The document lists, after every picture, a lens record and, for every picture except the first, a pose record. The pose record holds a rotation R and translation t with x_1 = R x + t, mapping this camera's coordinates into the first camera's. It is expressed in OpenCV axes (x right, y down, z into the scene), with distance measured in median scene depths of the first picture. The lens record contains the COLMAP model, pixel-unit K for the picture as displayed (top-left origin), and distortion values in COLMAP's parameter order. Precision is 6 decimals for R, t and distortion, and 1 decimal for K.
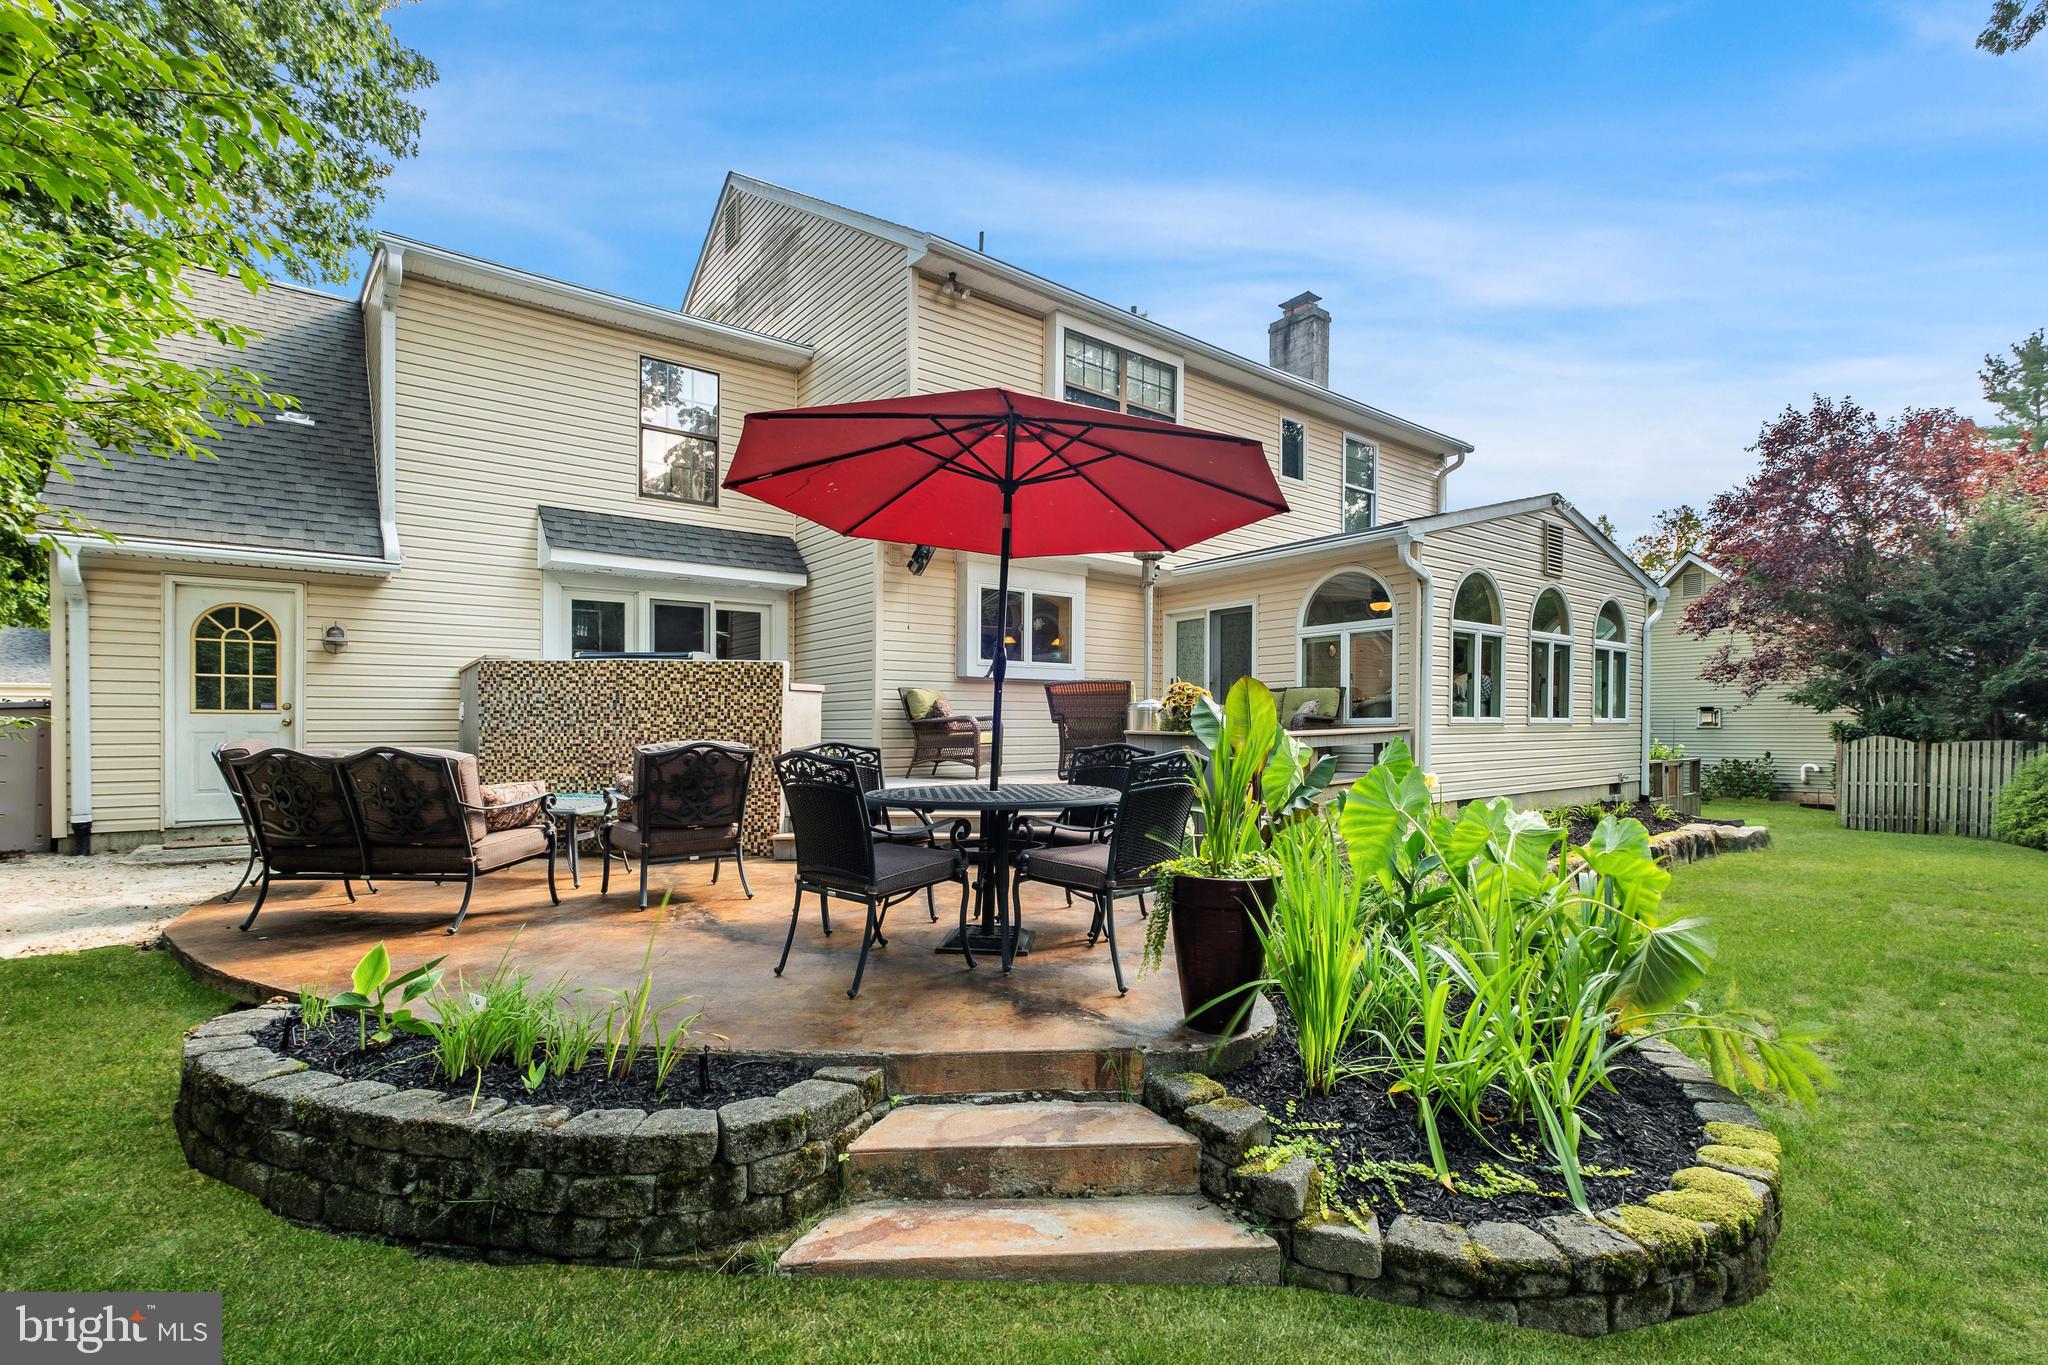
lens RADIAL K [[898.7, 0, 1022.1], [0, 898.7, 711.2], [0, 0, 1]] dist [-0.000143, -0.000006]
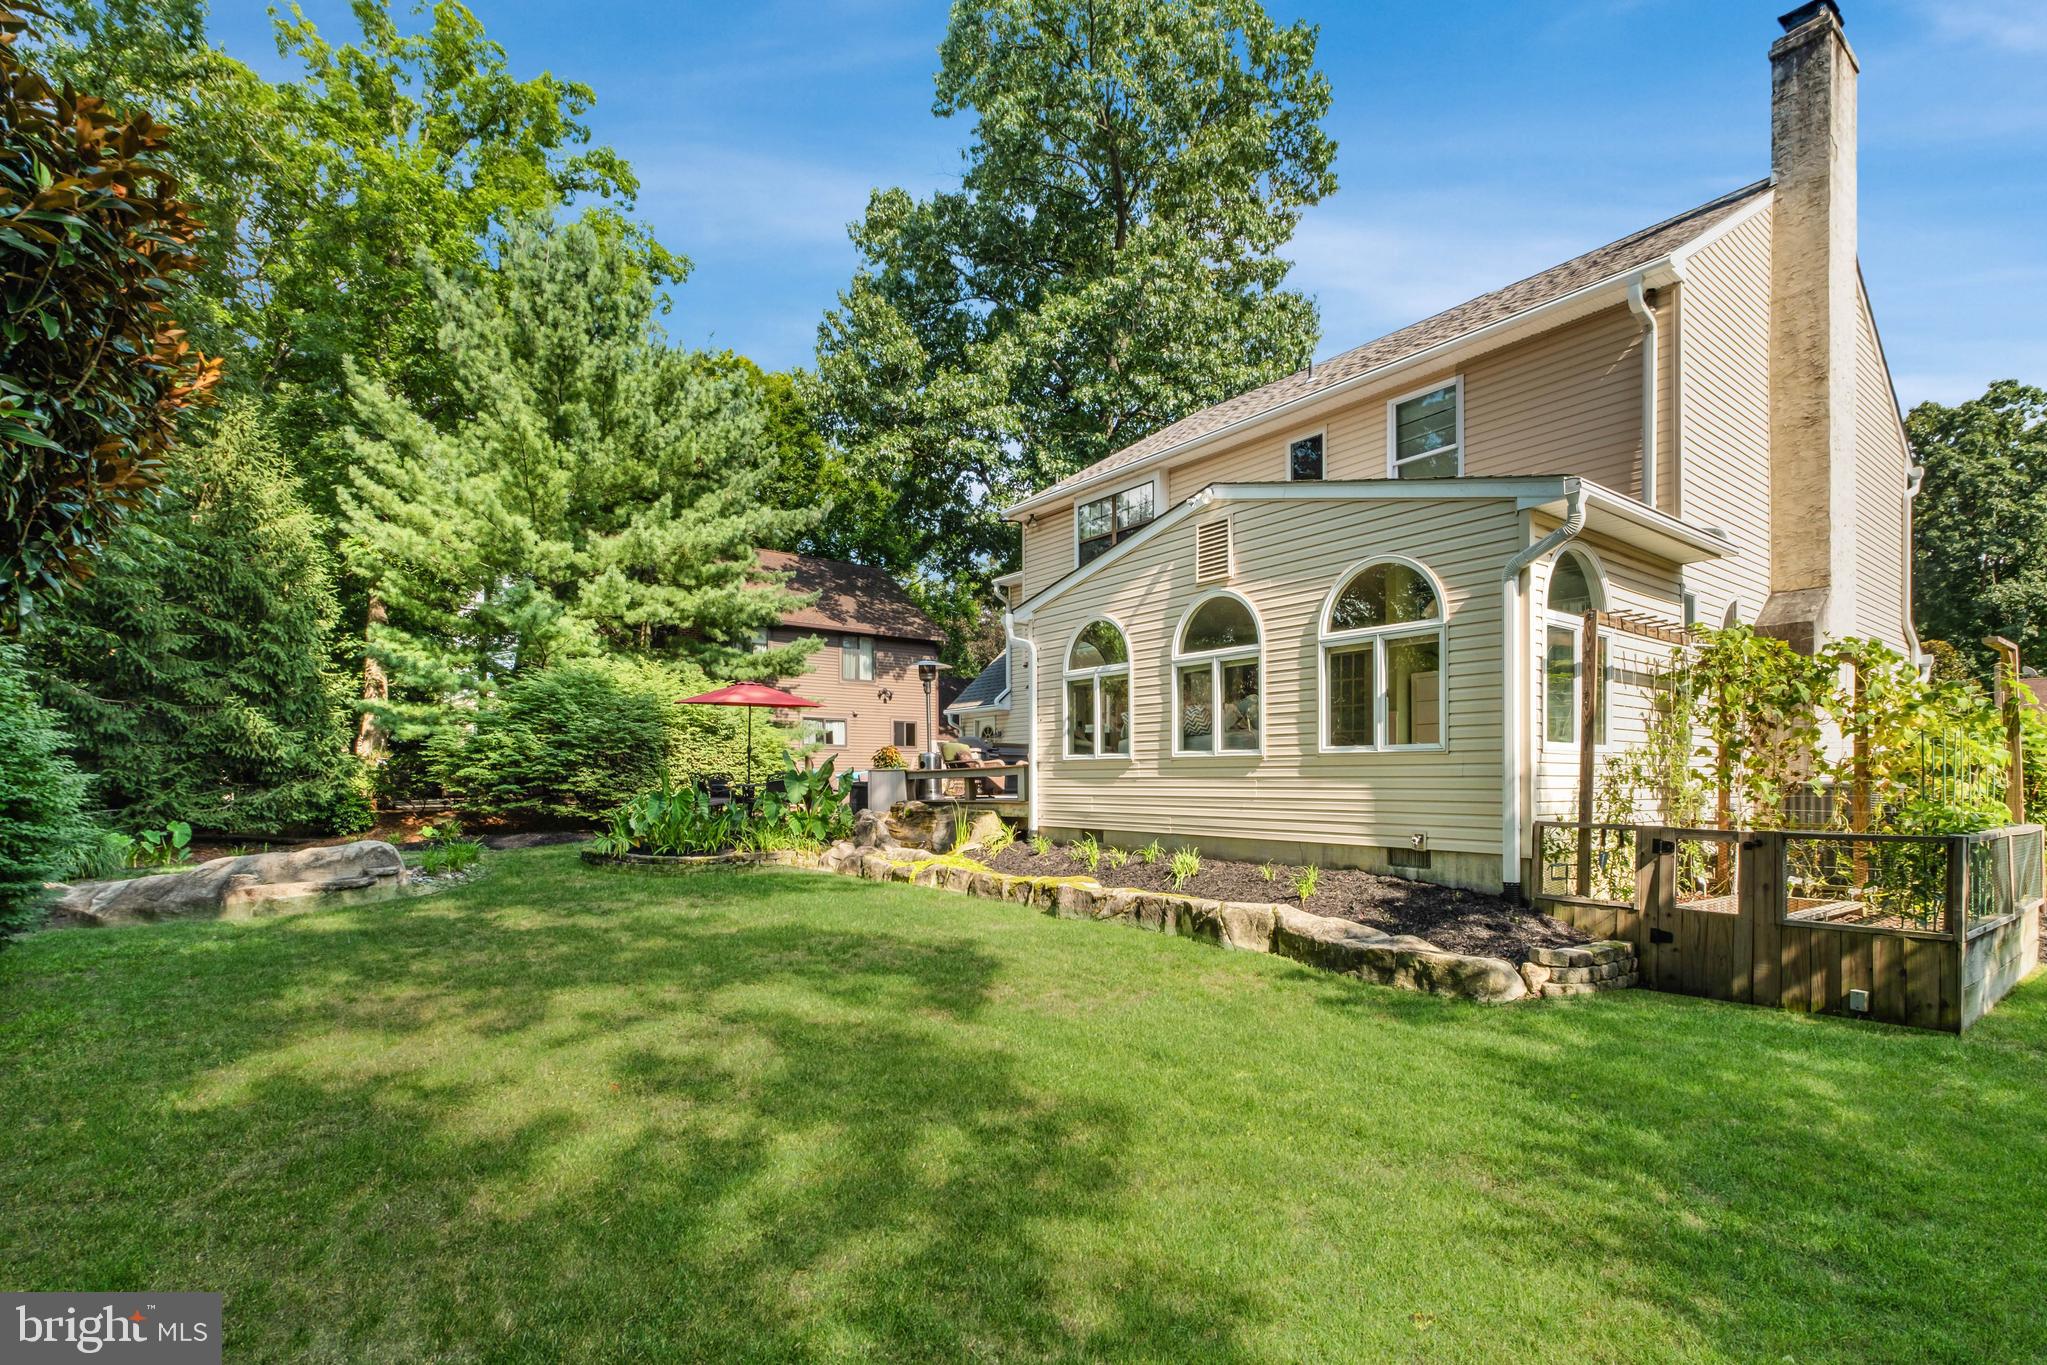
lens RADIAL K [[921.9, 0, 1018.2], [0, 921.9, 785.9], [0, 0, 1]] dist [-0.001160, -0.000125]
pose [[-0.026214, 0.018546, -0.999484, 1.655518], [0.028774, 0.999428, 0.017791, 0.020624], [0.999242, -0.028293, -0.026732, 0.942492]]
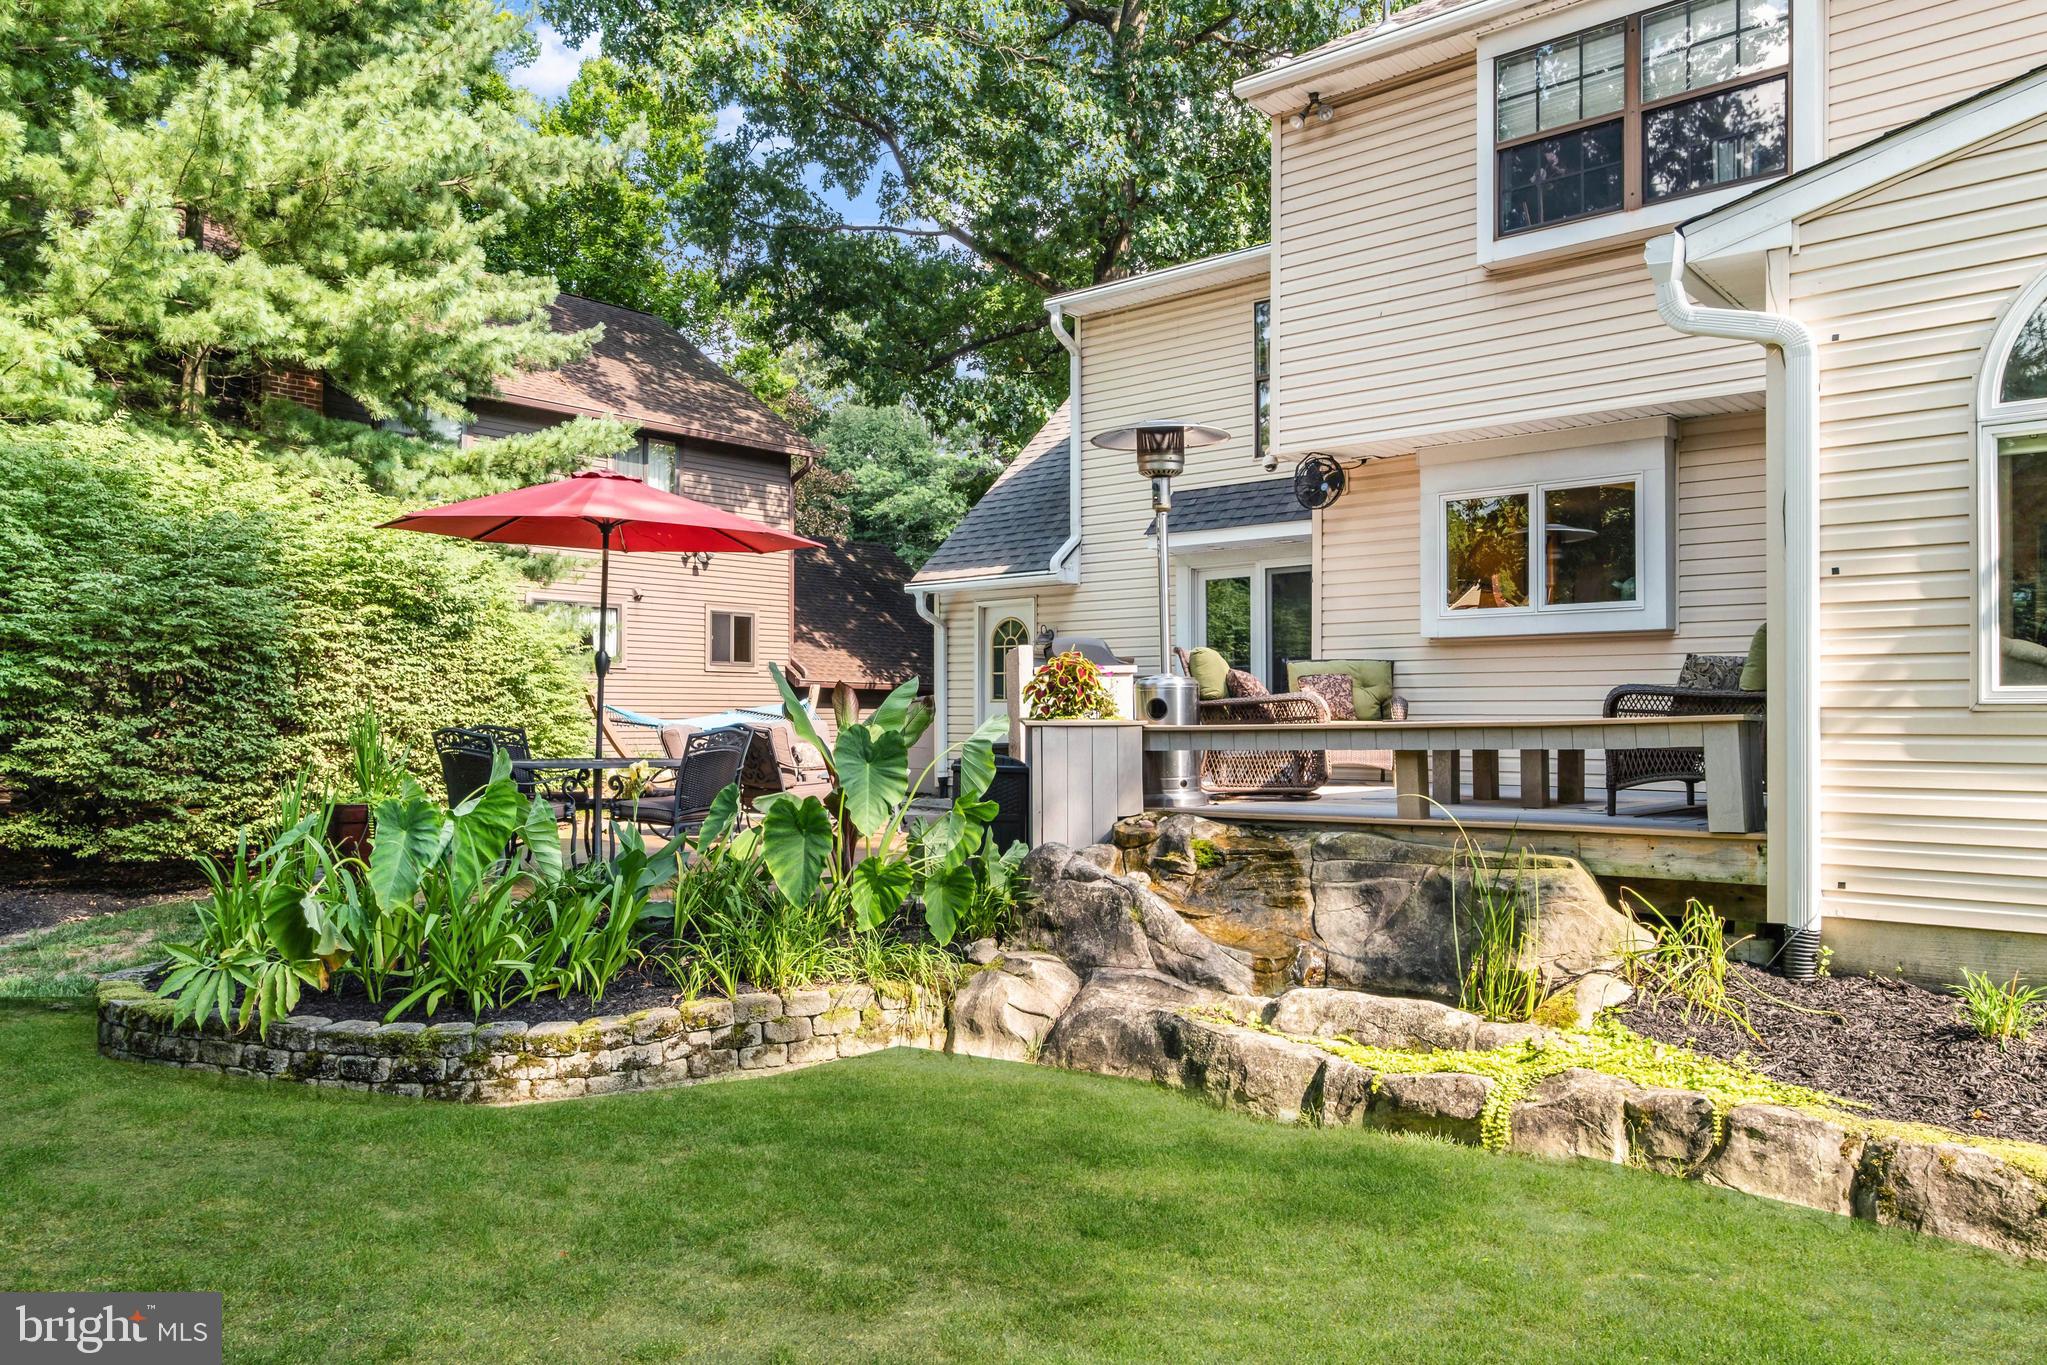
lens RADIAL K [[1402.3, 0, 1023.5], [0, 1402.3, 682.5], [0, 0, 1]] dist [0.007436, 0.001645]
pose [[0.179280, -0.013318, -0.983708, 0.883894], [0.024381, 0.999661, -0.009090, -0.003317], [0.983496, -0.022354, 0.179544, 0.485315]]
